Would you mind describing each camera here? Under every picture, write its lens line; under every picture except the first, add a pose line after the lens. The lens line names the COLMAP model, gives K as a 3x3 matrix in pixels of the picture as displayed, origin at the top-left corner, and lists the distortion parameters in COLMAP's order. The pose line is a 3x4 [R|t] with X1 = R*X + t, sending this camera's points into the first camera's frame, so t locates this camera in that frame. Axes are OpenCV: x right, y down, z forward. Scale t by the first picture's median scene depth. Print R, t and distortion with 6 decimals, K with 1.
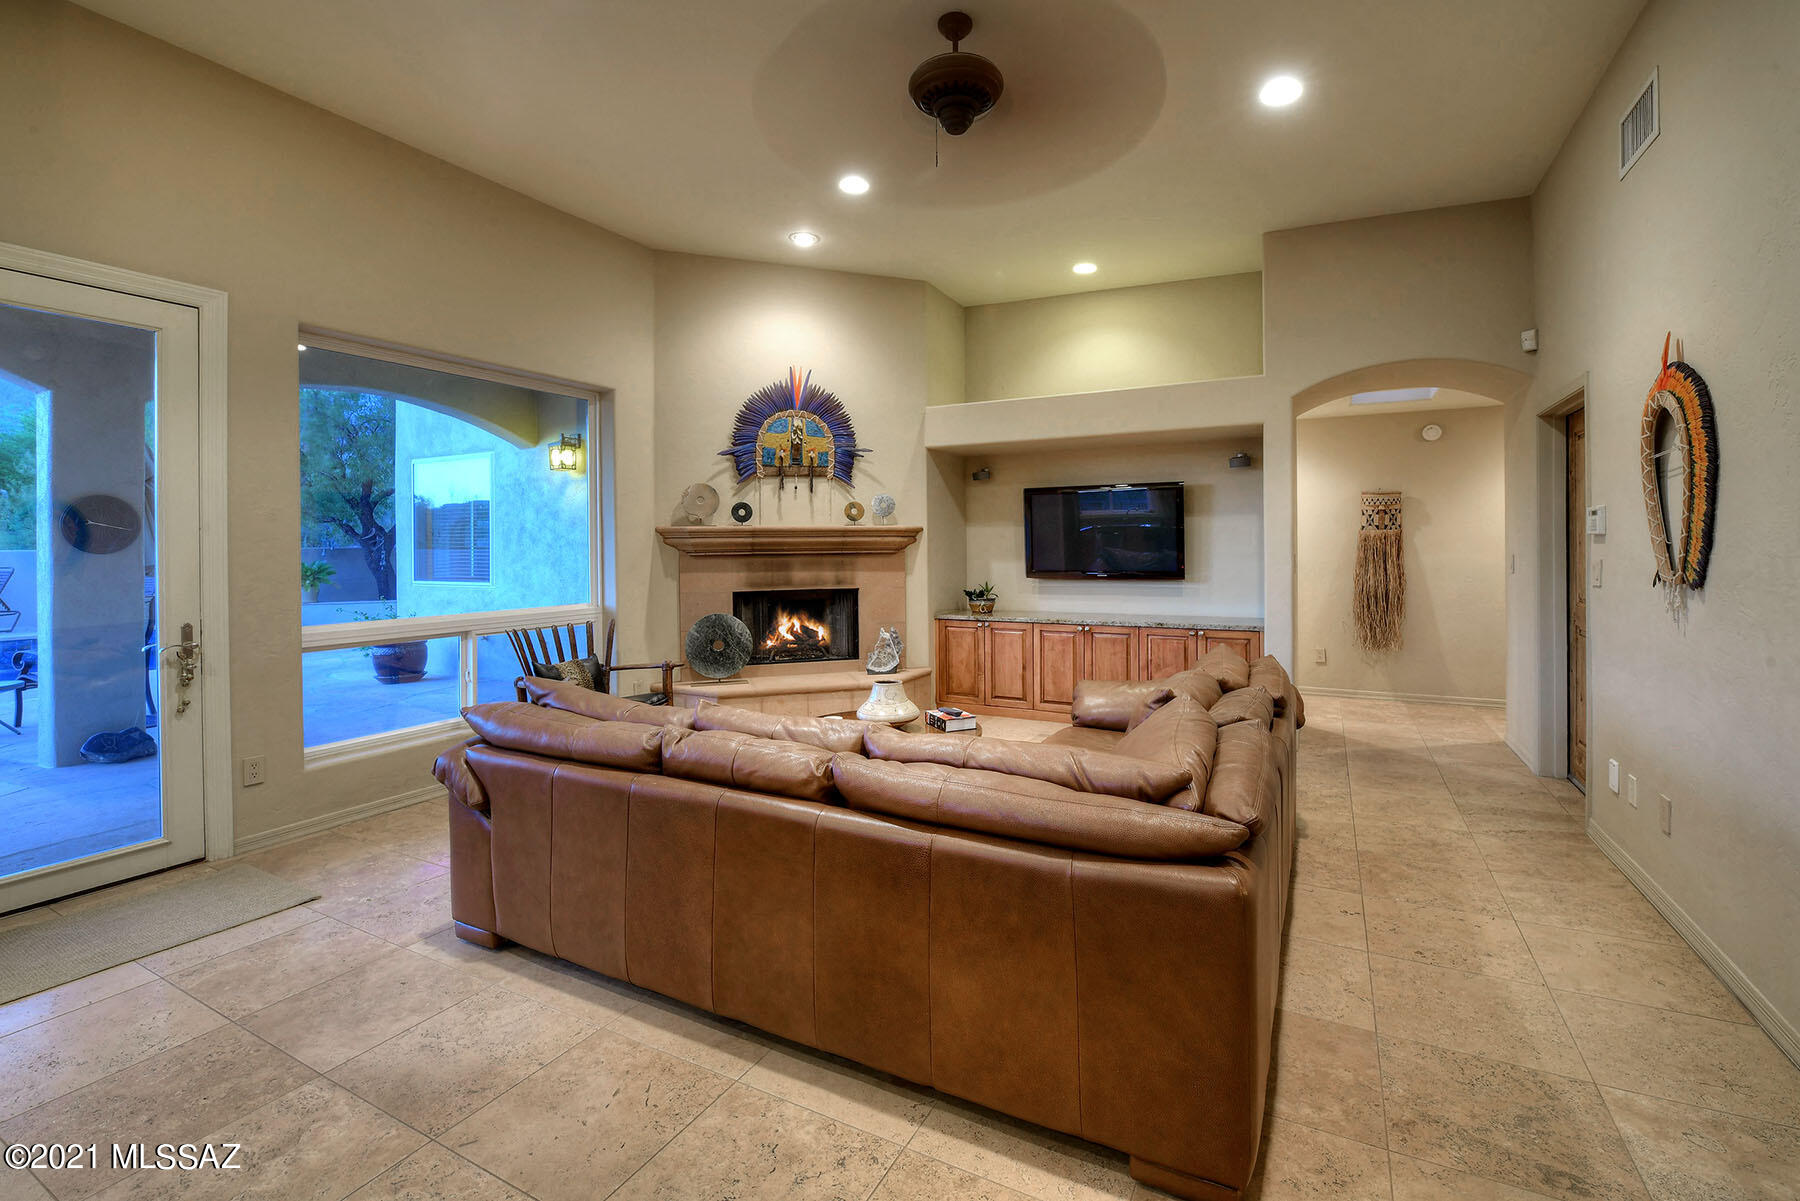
lens RADIAL K [[800.7, 0, 912.6], [0, 800.7, 538.9], [0, 0, 1]] dist [-0.008458, -0.000093]
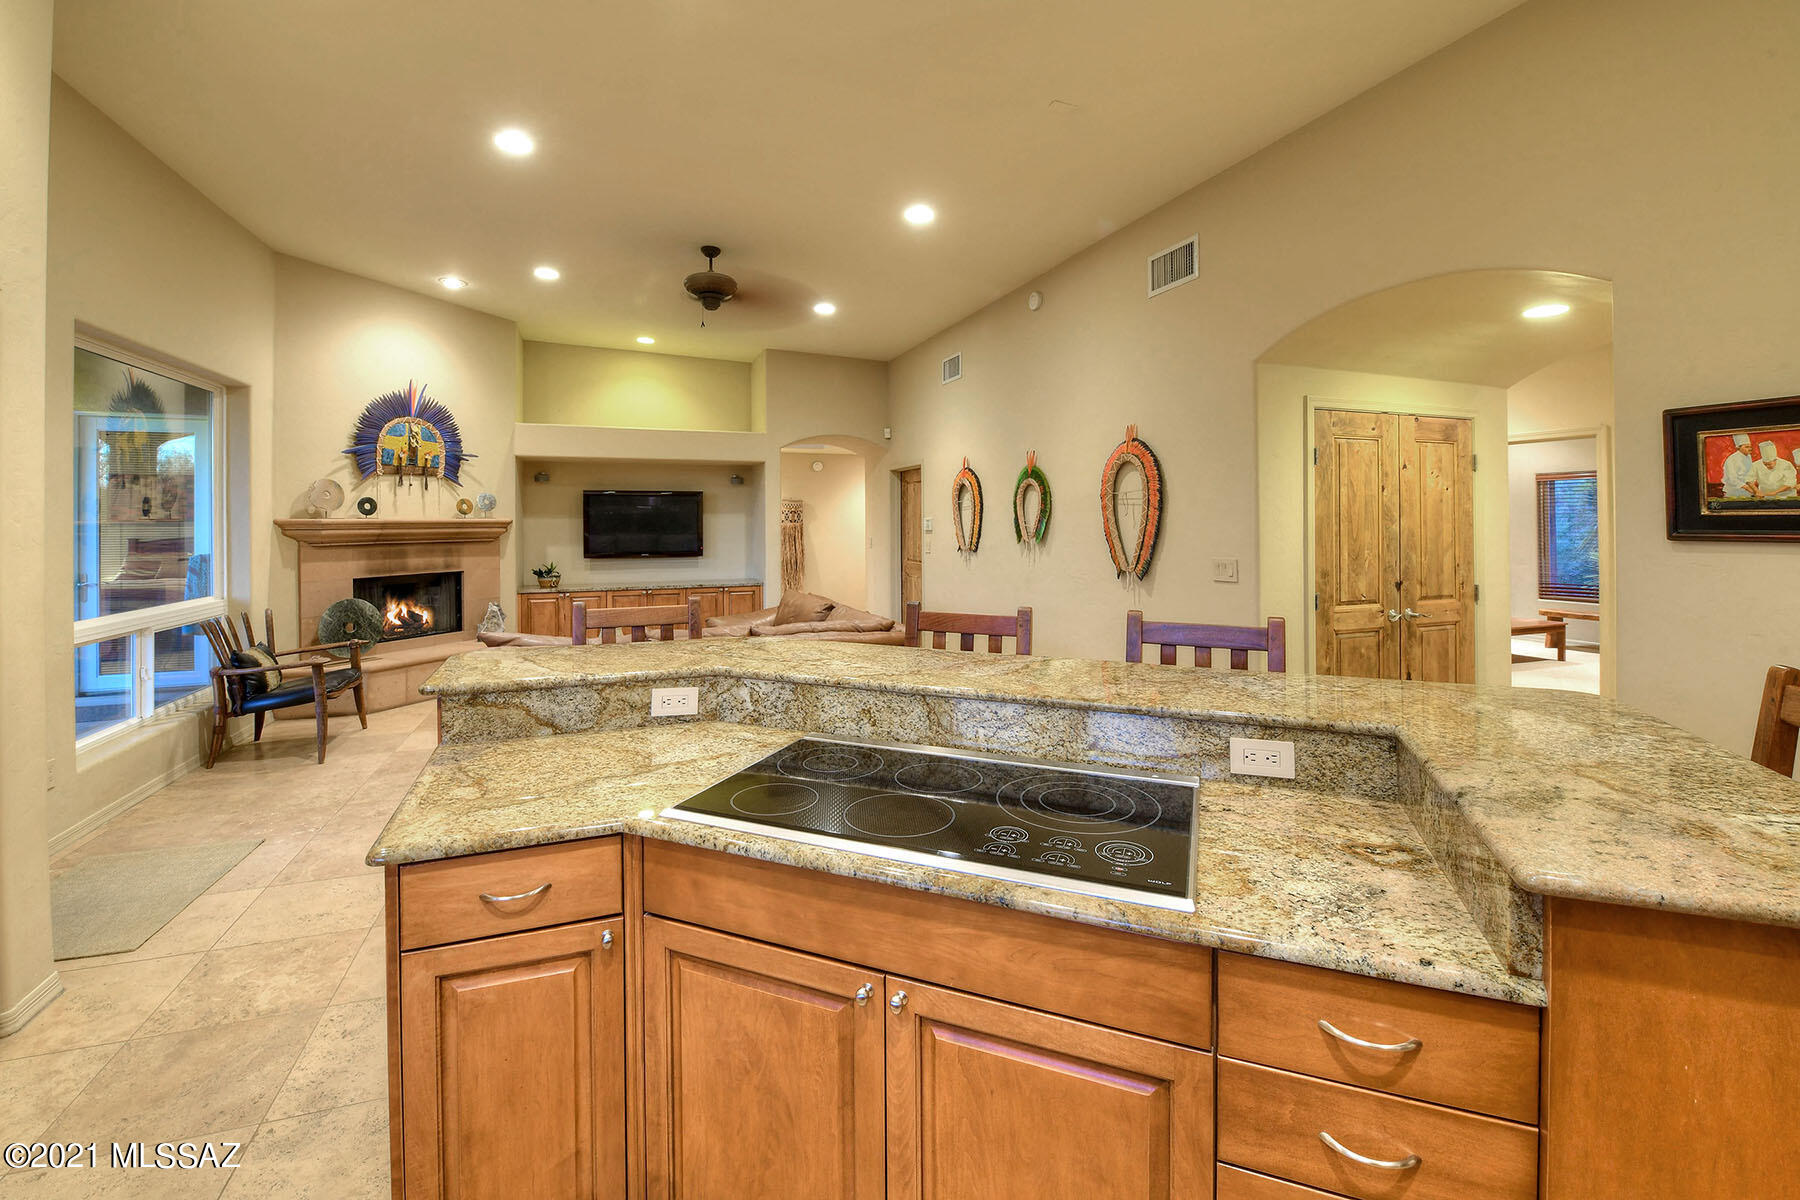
lens RADIAL K [[767.4, 0, 895.4], [0, 767.4, 523.4], [0, 0, 1]] dist [-0.011814, -0.000503]
pose [[0.667611, 0.003233, 0.744504, -0.498554], [-0.007399, 0.999970, 0.002292, -0.016991], [-0.744474, -0.007039, 0.667615, -0.241044]]
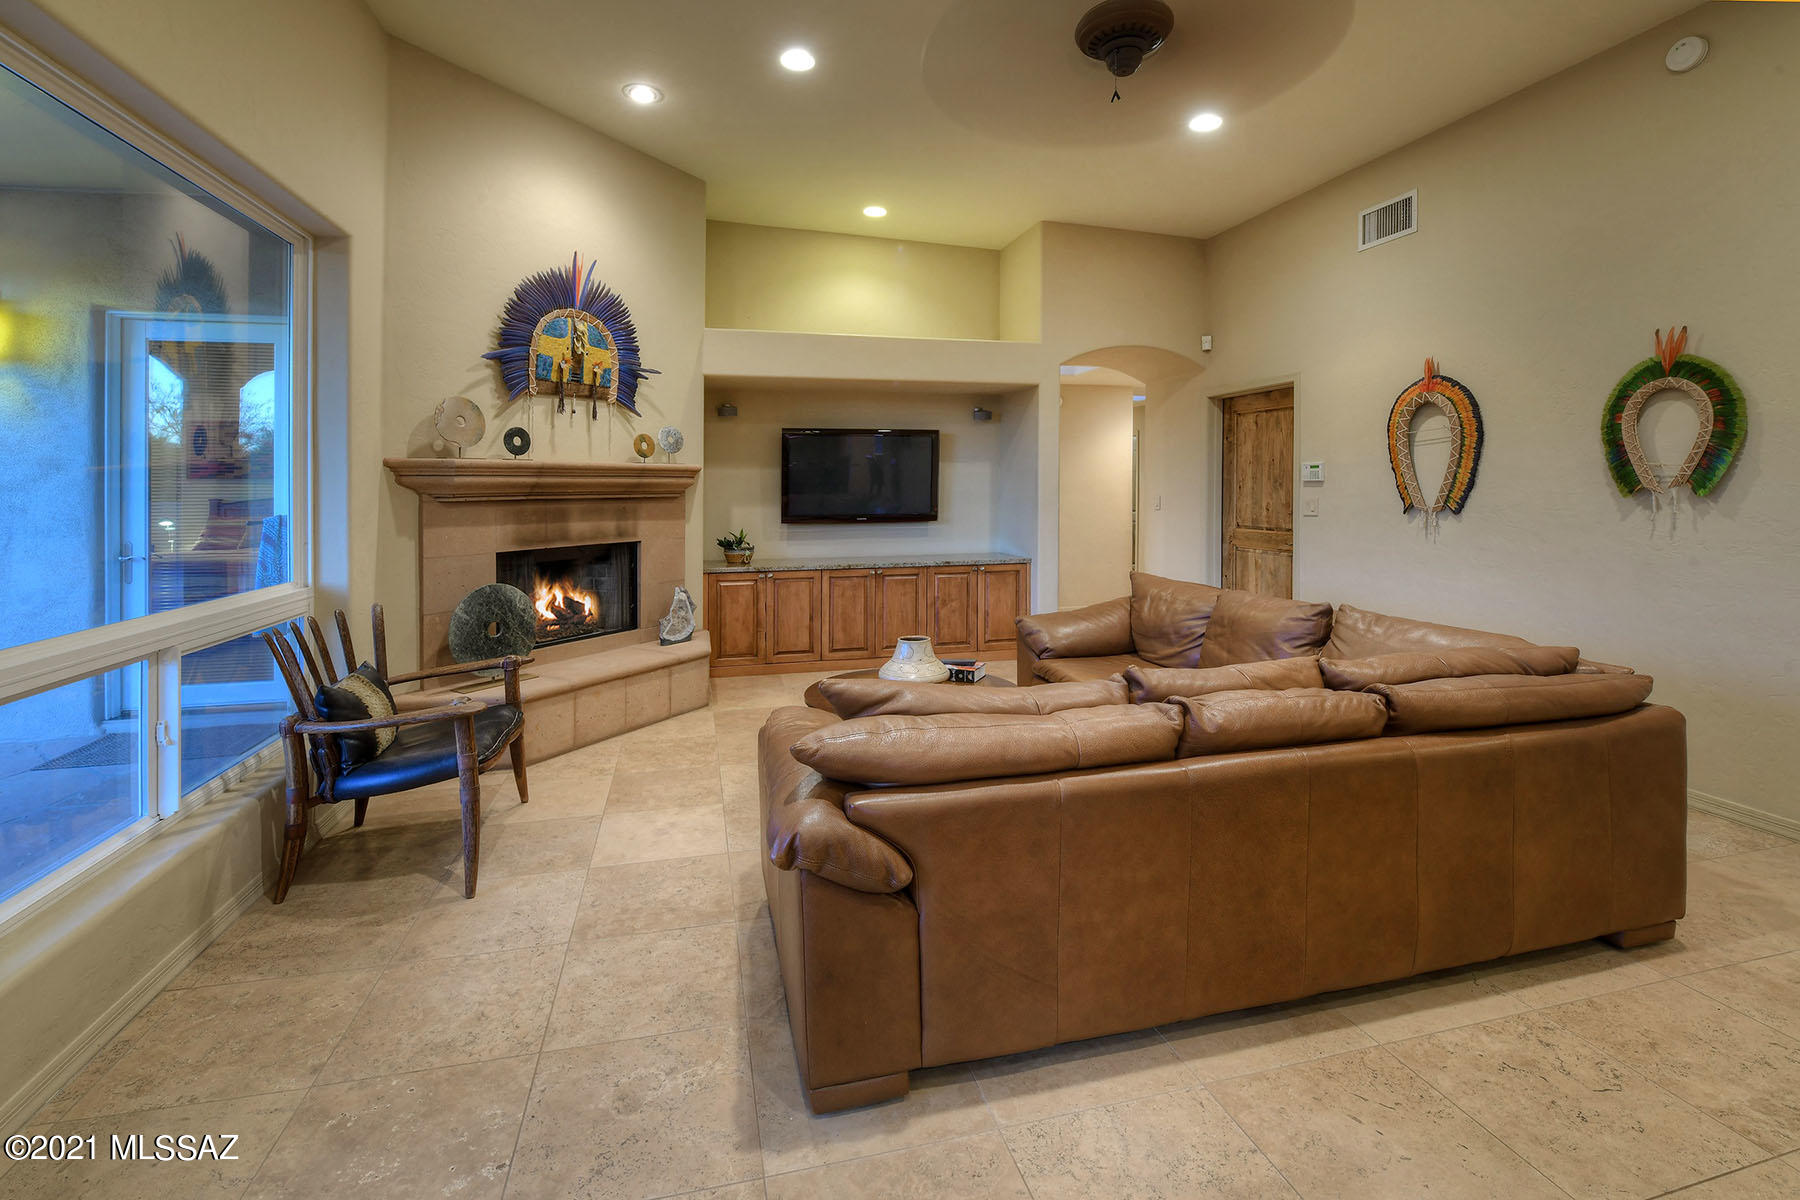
lens RADIAL K [[807.3, 0, 899.3], [0, 807.3, 484.7], [0, 0, 1]] dist [-0.009631, -0.000336]
pose [[0.740596, 0.006248, 0.671922, -0.433984], [-0.005416, 0.999980, -0.003329, 0.006292], [-0.671929, -0.001174, 0.740615, 0.228577]]
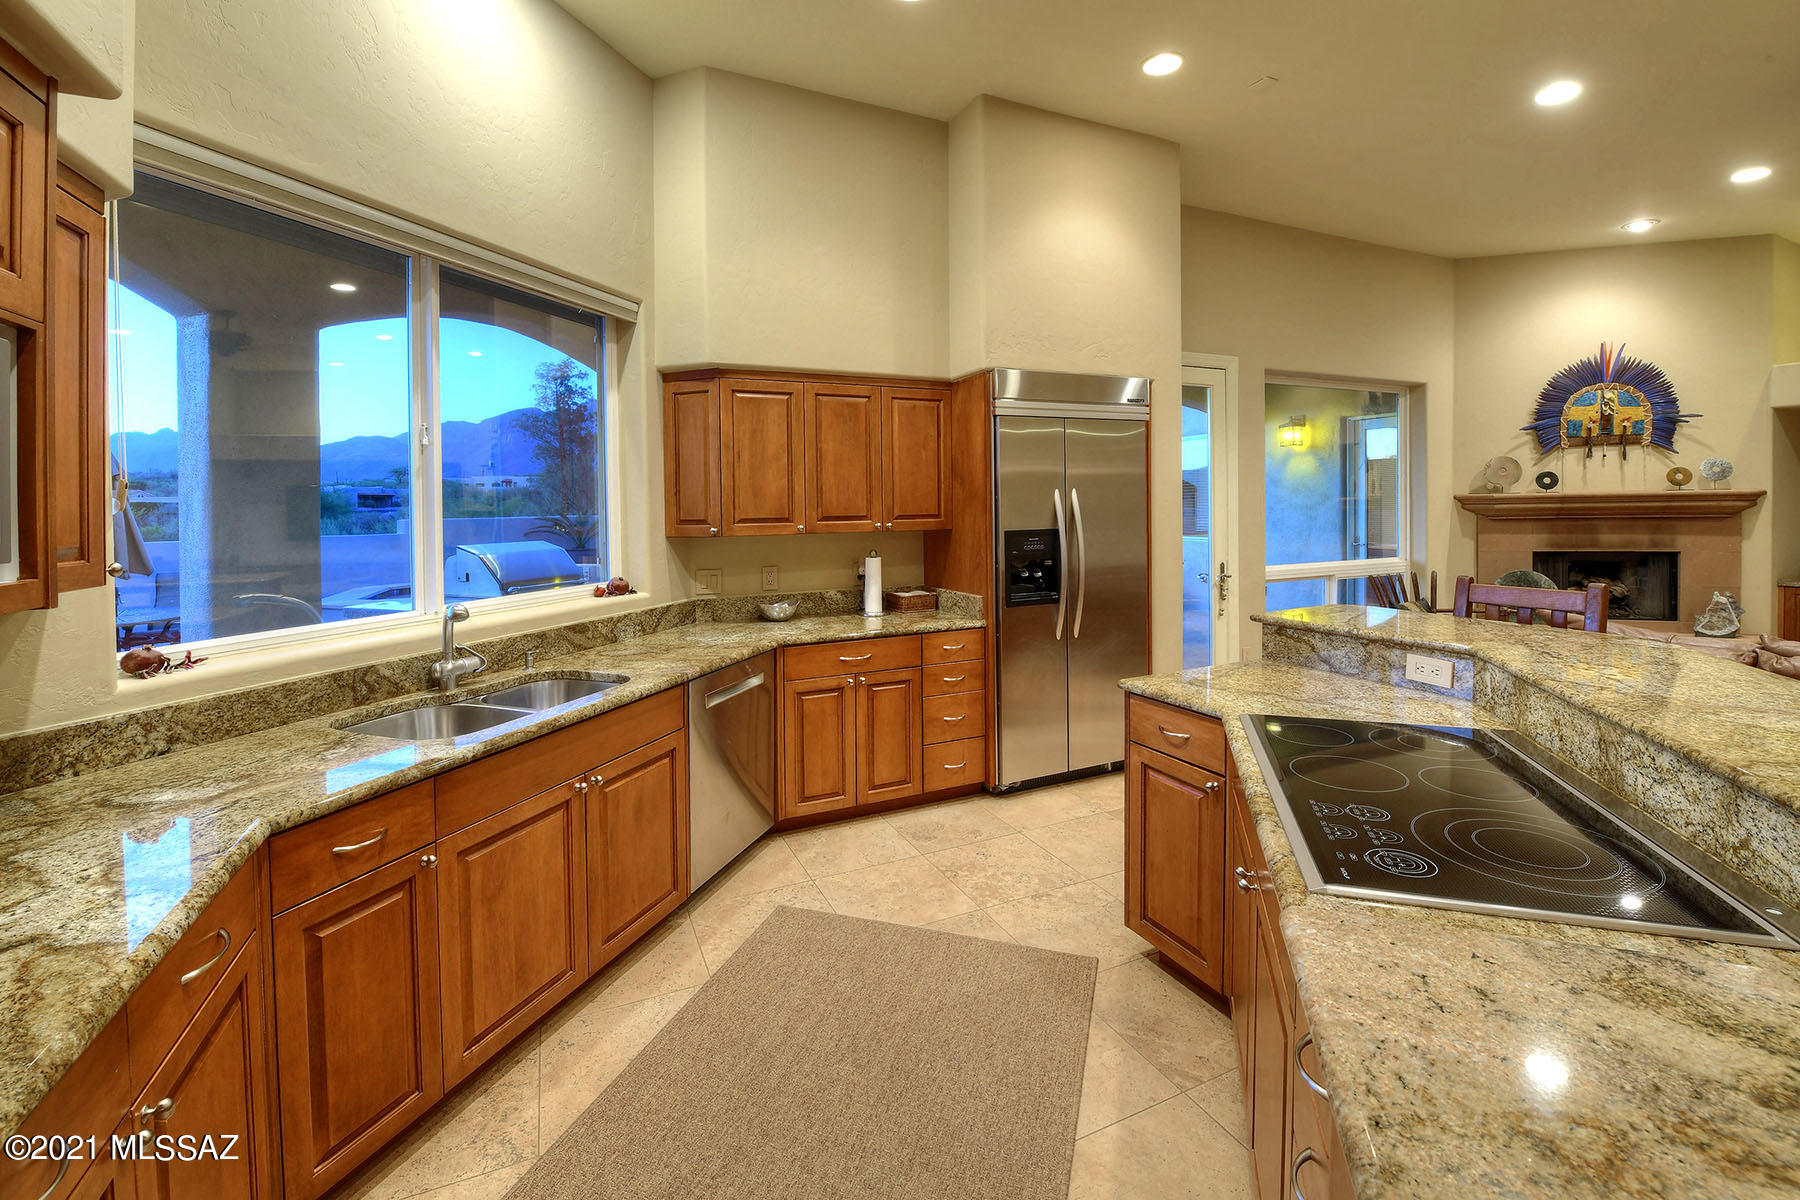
lens RADIAL K [[767.4, 0, 895.4], [0, 767.4, 523.4], [0, 0, 1]] dist [-0.011814, -0.000503]
pose [[0.787686, 0.009107, -0.616010, -0.268394], [0.013878, 0.999375, 0.032520, -0.020142], [0.615921, -0.034164, 0.787067, -0.383678]]
